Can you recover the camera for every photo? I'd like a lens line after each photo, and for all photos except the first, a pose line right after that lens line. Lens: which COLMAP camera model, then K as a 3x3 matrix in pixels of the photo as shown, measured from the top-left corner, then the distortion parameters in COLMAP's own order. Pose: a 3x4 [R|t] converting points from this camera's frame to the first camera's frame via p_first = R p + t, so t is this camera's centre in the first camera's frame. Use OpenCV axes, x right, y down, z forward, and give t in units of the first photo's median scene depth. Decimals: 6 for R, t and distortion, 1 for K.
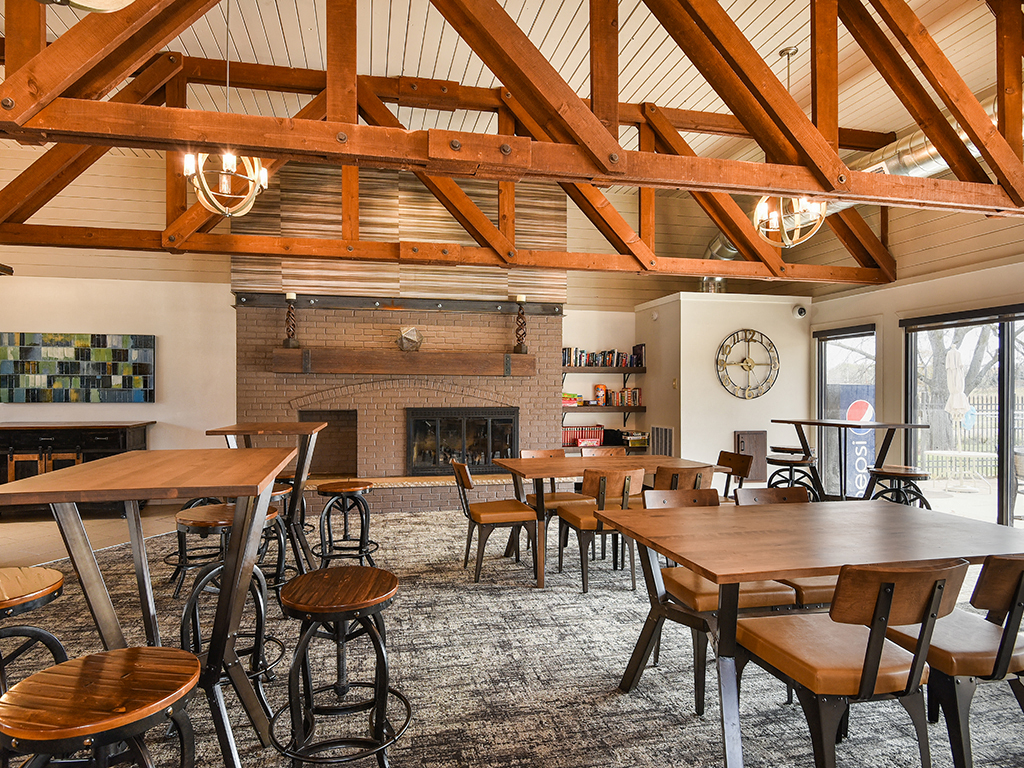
lens RADIAL K [[578.2, 0, 508.5], [0, 578.2, 387.2], [0, 0, 1]] dist [-0.001857, 0.000981]
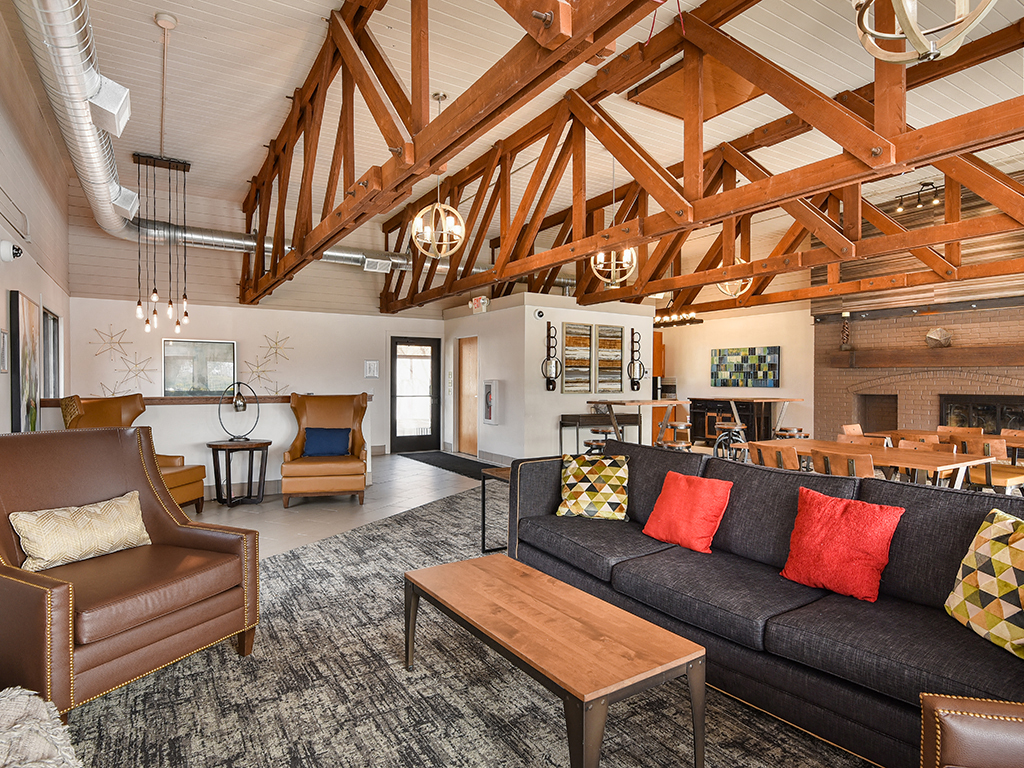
lens RADIAL K [[568.3, 0, 504.7], [0, 568.3, 387.4], [0, 0, 1]] dist [-0.003798, -0.004467]
pose [[0.329015, 0.010918, -0.944261, 0.648374], [0.006361, 0.999885, 0.013777, -0.000813], [0.944303, -0.010539, 0.328908, -0.254715]]
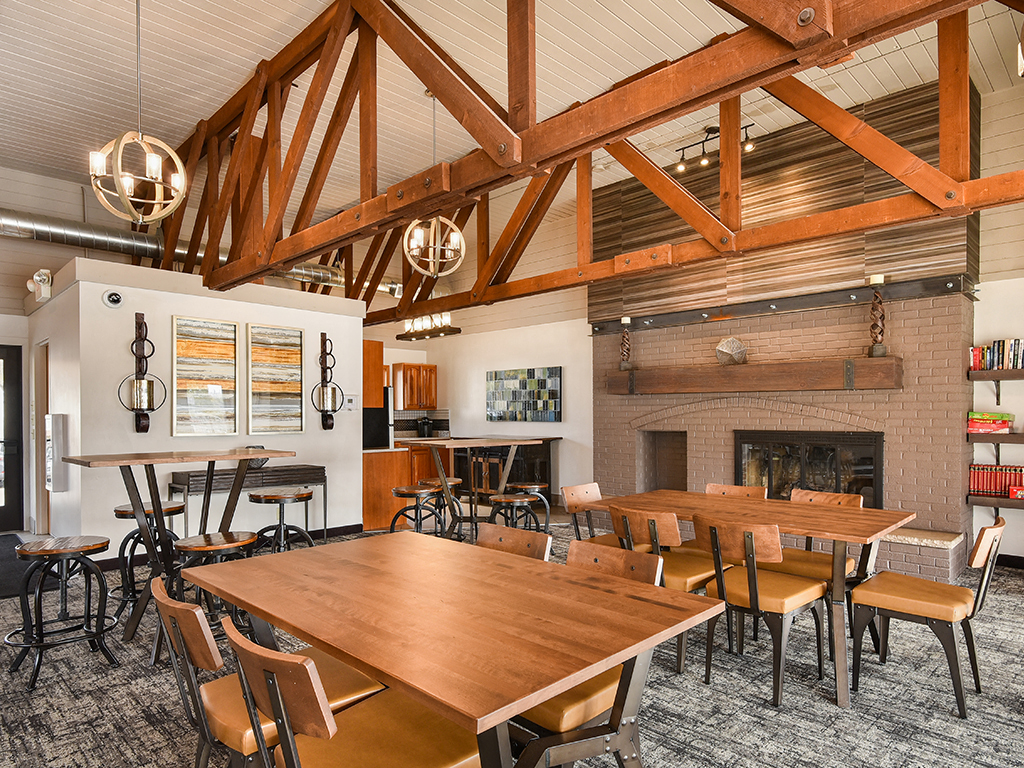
lens RADIAL K [[622.4, 0, 514.6], [0, 622.4, 422.4], [0, 0, 1]] dist [0.005194, -0.000879]
pose [[0.550624, 0.007769, -0.834717, 0.429100], [0.011961, 0.999781, 0.017195, 0.003865], [0.834668, -0.019452, 0.550410, 0.204456]]
